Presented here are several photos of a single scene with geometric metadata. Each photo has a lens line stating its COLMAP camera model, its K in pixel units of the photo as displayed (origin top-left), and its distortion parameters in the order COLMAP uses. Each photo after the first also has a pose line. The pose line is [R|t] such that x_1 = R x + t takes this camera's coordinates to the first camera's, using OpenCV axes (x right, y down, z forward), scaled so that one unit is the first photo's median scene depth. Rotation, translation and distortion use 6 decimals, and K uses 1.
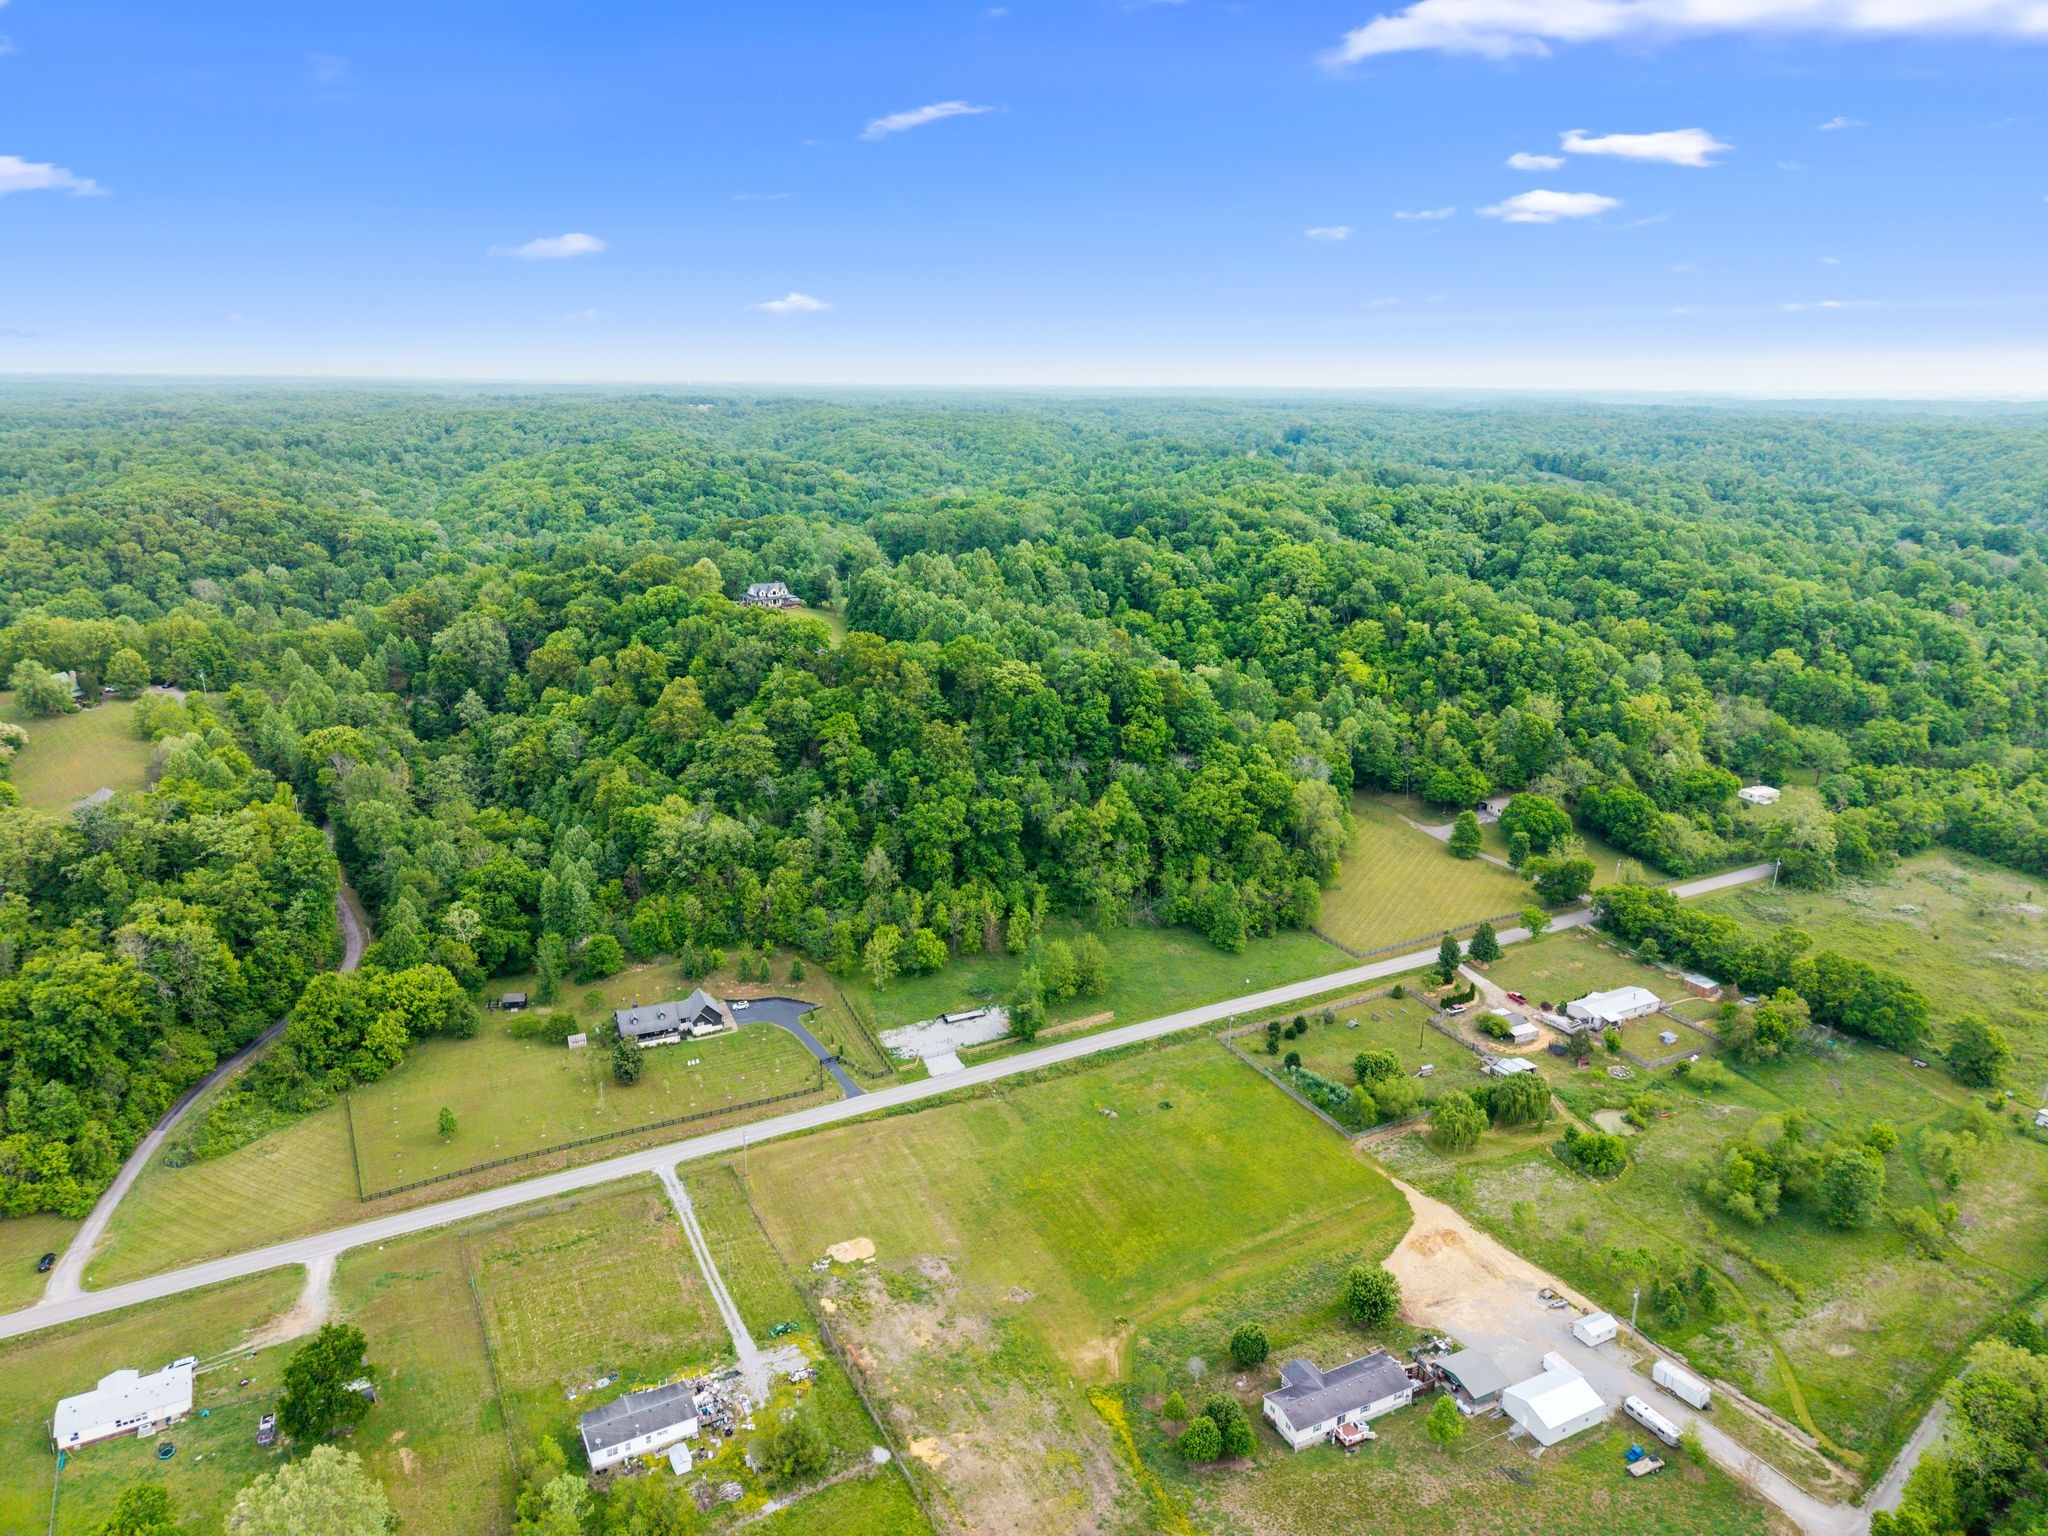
lens RADIAL K [[1359.6, 0, 1024.0], [0, 1359.6, 768.0], [0, 0, 1]] dist [0.089413, -0.156636]
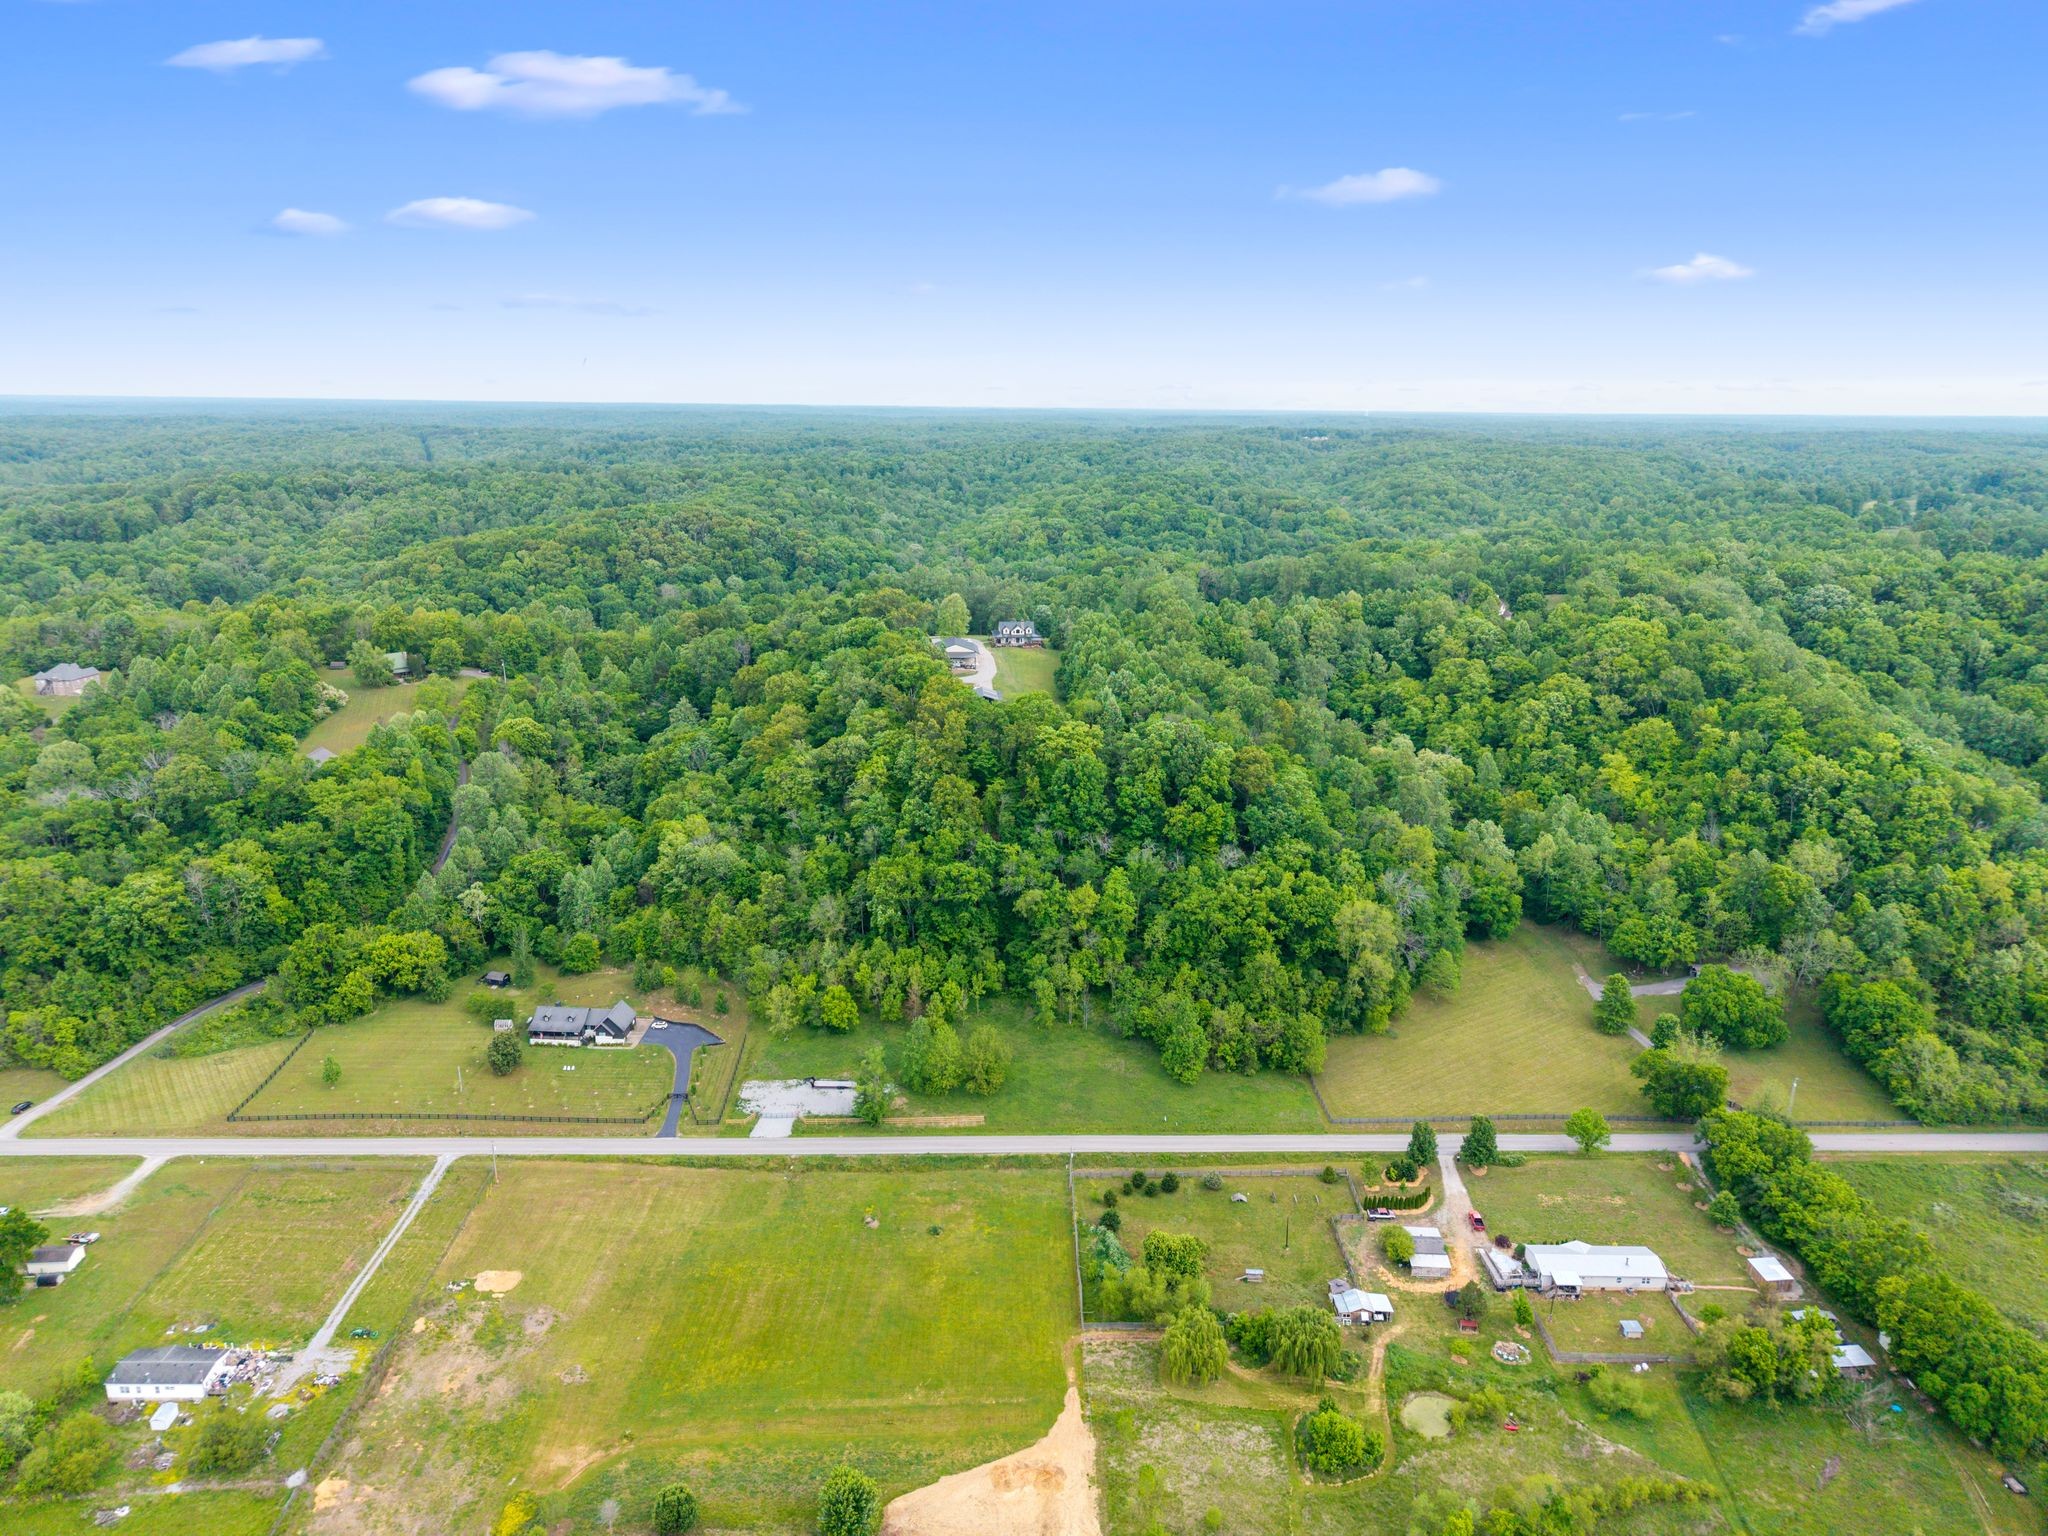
lens RADIAL K [[1364.8, 0, 1024.0], [0, 1364.8, 768.0], [0, 0, 1]] dist [0.031589, -0.032456]
pose [[0.883030, 0.119330, -0.453893, 0.464315], [-0.128833, 0.991615, 0.010059, -0.062572], [0.451287, 0.049594, 0.891000, 0.184640]]
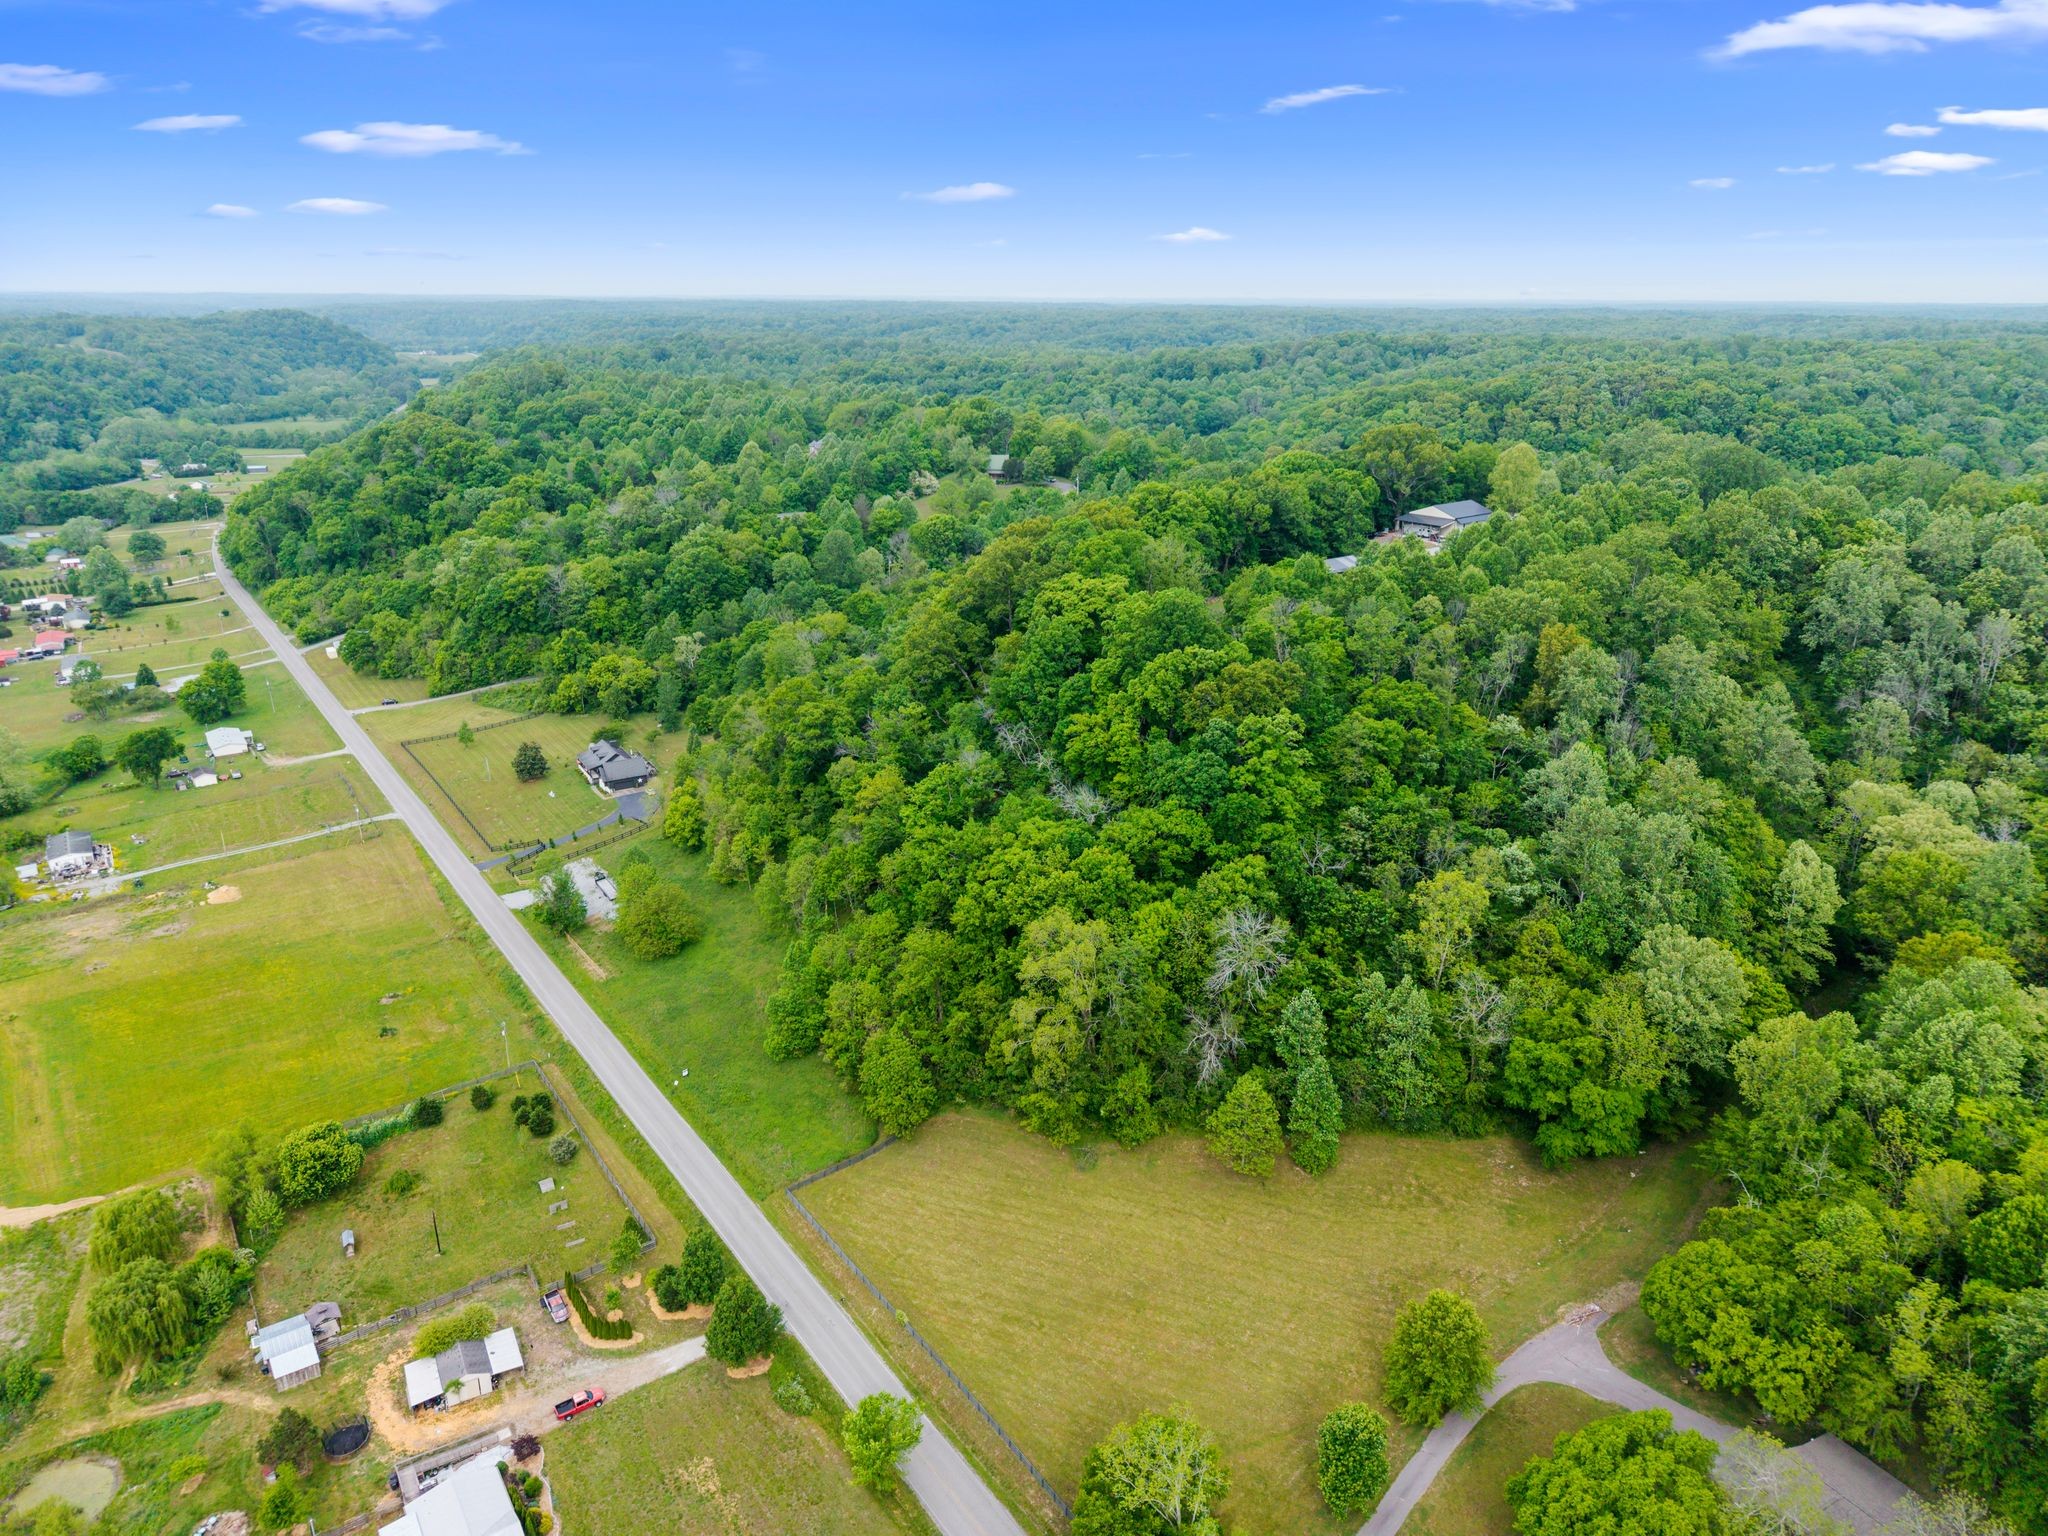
lens RADIAL K [[1374.7, 0, 1024.0], [0, 1374.7, 768.0], [0, 0, 1]] dist [0.000781, 0.004115]
pose [[0.111217, 0.315500, -0.942386, 0.749701], [-0.278172, 0.920246, 0.275259, -0.192599], [0.954071, 0.231532, 0.190110, 1.026465]]
